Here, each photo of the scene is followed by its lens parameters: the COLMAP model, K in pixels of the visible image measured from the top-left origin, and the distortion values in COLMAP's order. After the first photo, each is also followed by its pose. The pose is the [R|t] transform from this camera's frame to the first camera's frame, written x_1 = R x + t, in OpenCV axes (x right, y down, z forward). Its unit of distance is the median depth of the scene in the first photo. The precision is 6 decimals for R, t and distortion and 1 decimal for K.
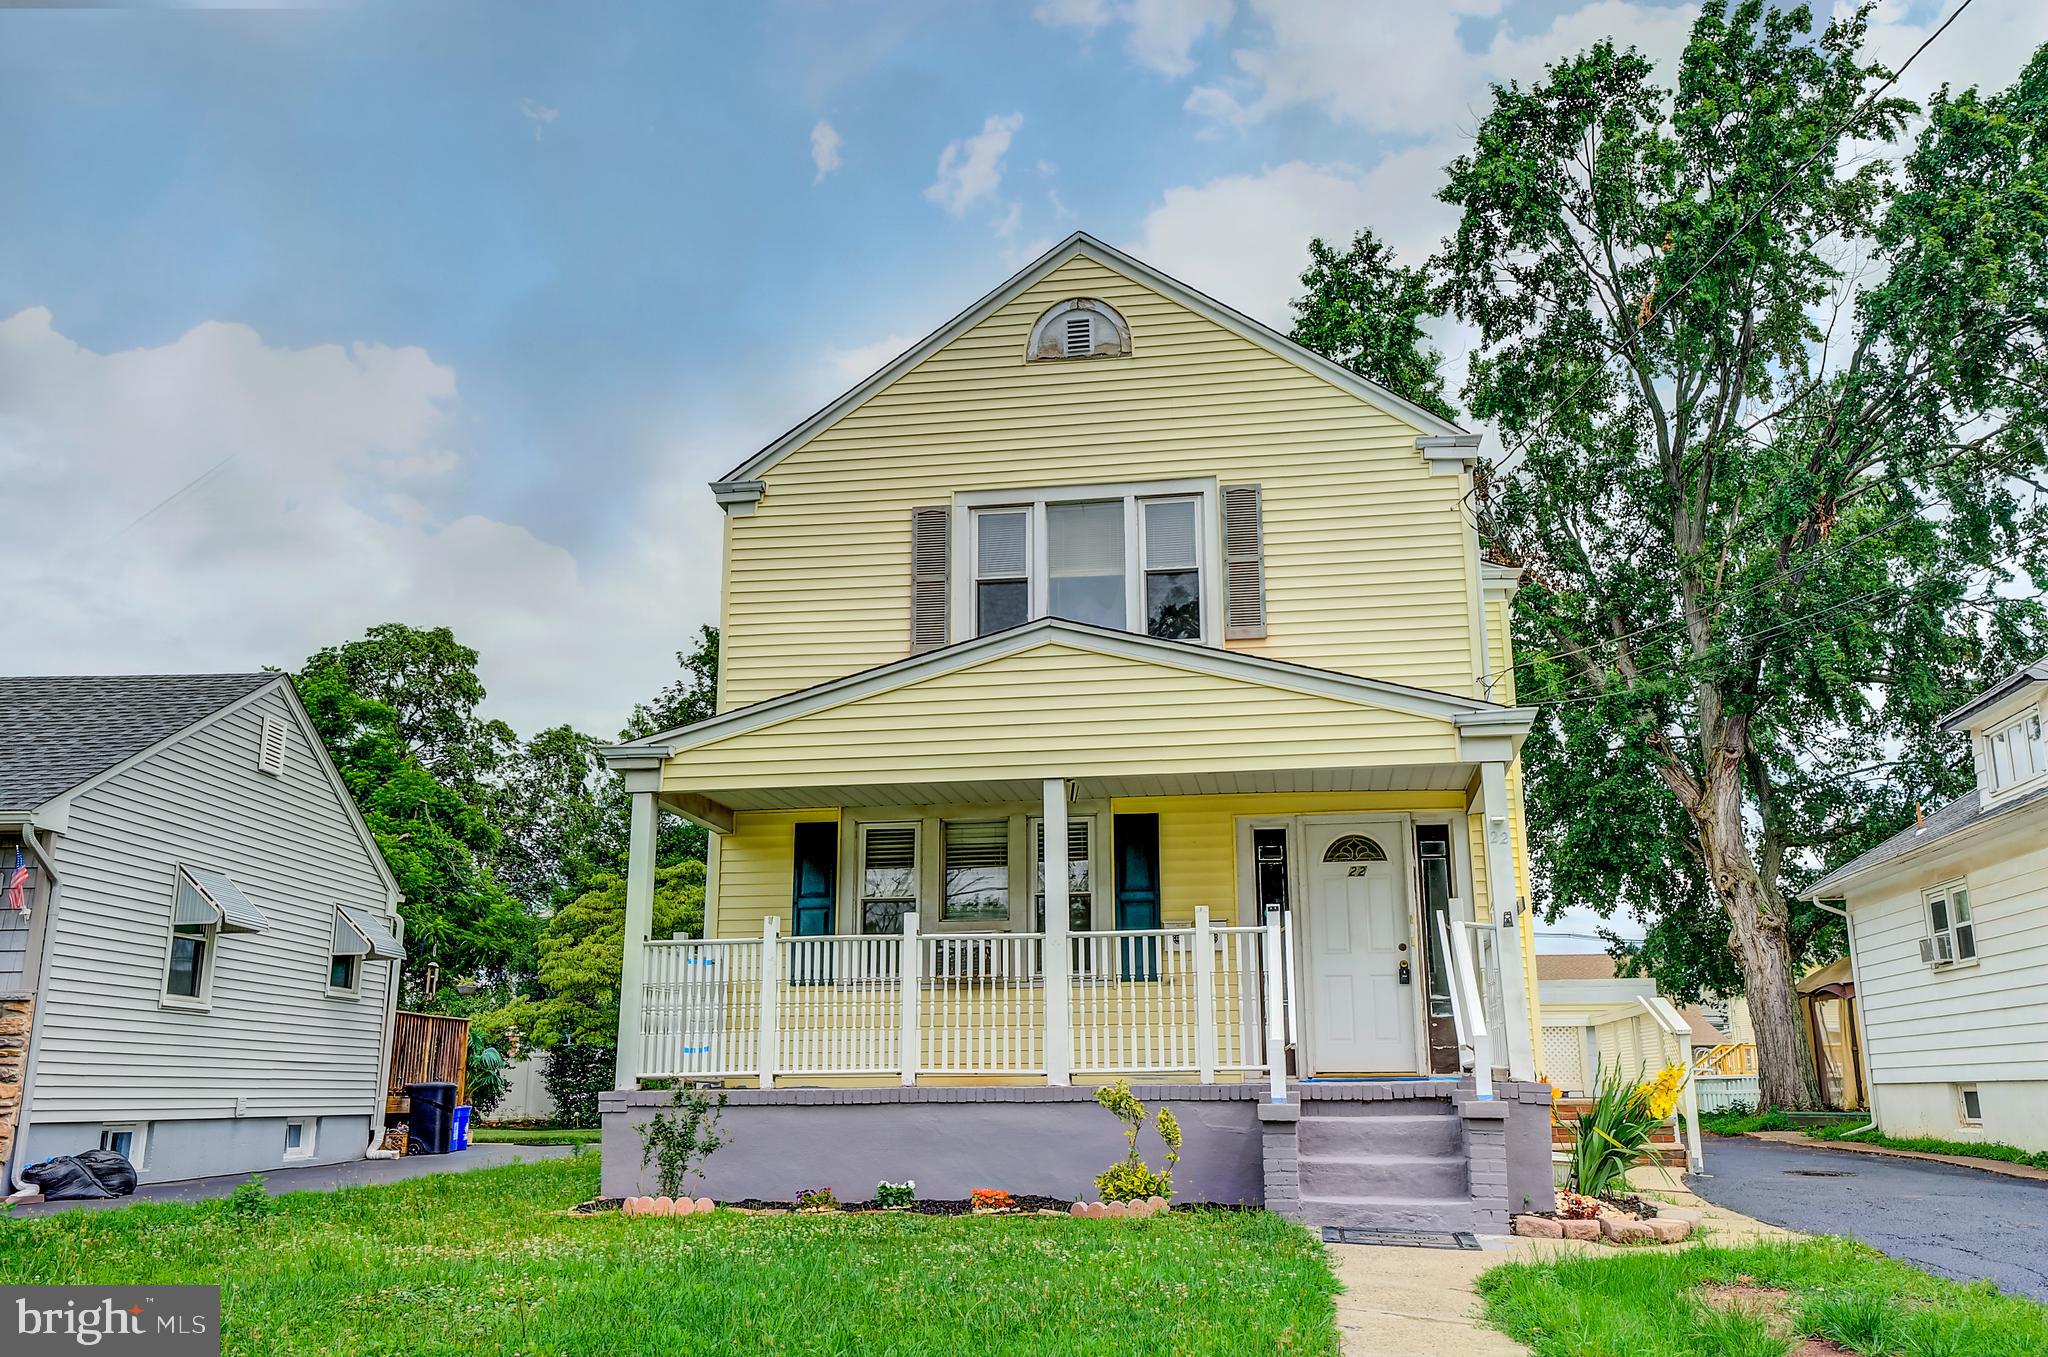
lens RADIAL K [[1734.2, 0, 1023.9], [0, 1734.2, 668.7], [0, 0, 1]] dist [0.034961, 0.008689]
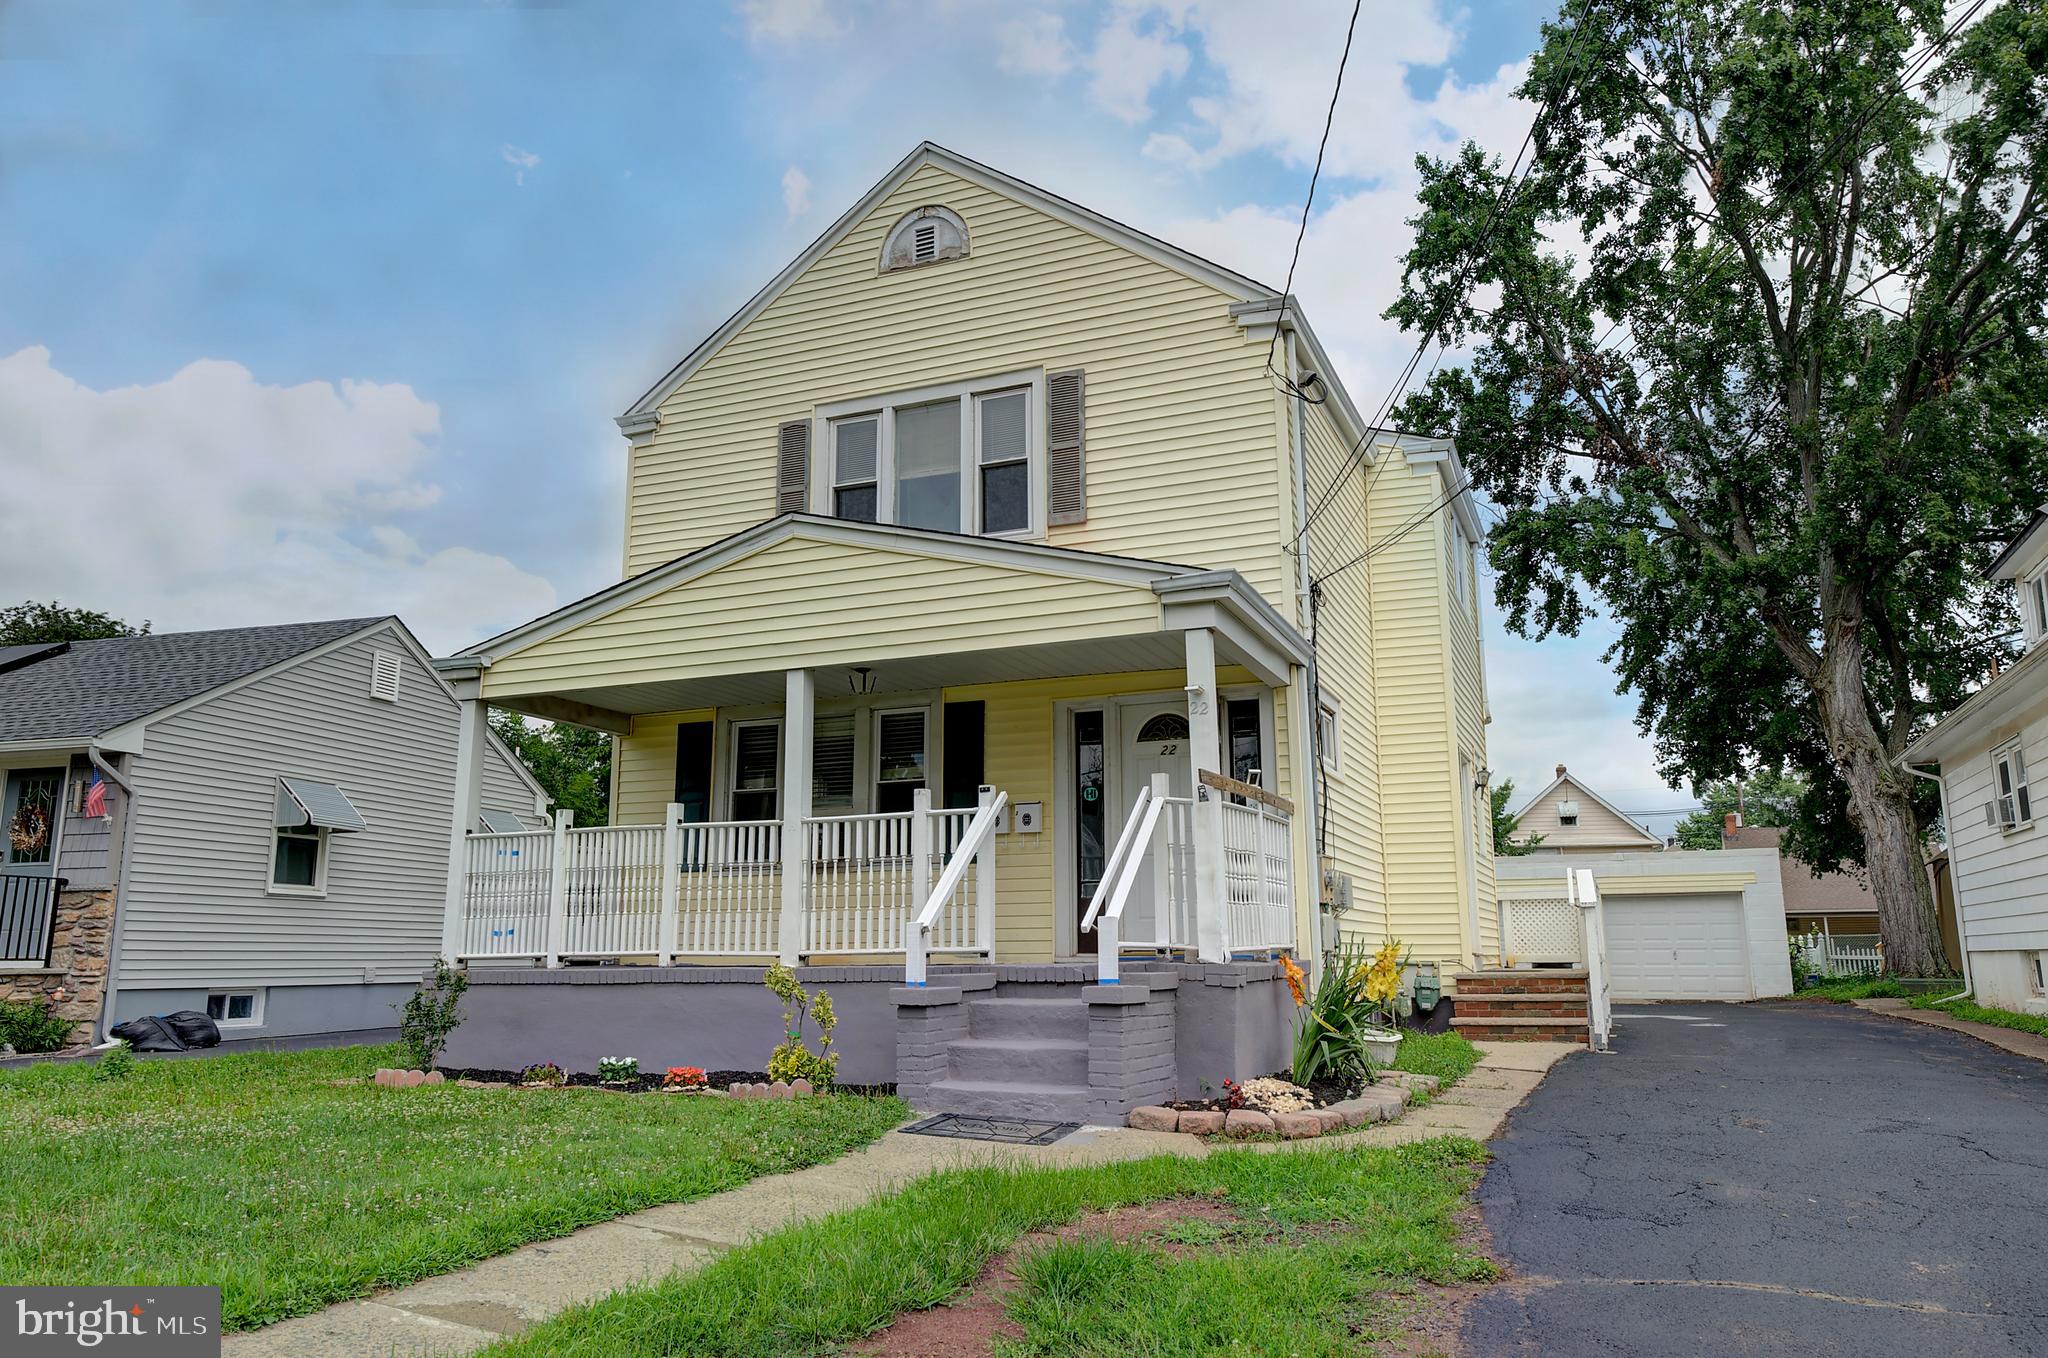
lens RADIAL K [[1451.4, 0, 1016.7], [0, 1451.4, 675.8], [0, 0, 1]] dist [0.015089, 0.003202]
pose [[0.970502, -0.045887, -0.236688, 0.284118], [0.057913, 0.997347, 0.044103, 0.030422], [0.234036, -0.056509, 0.970584, 0.164144]]
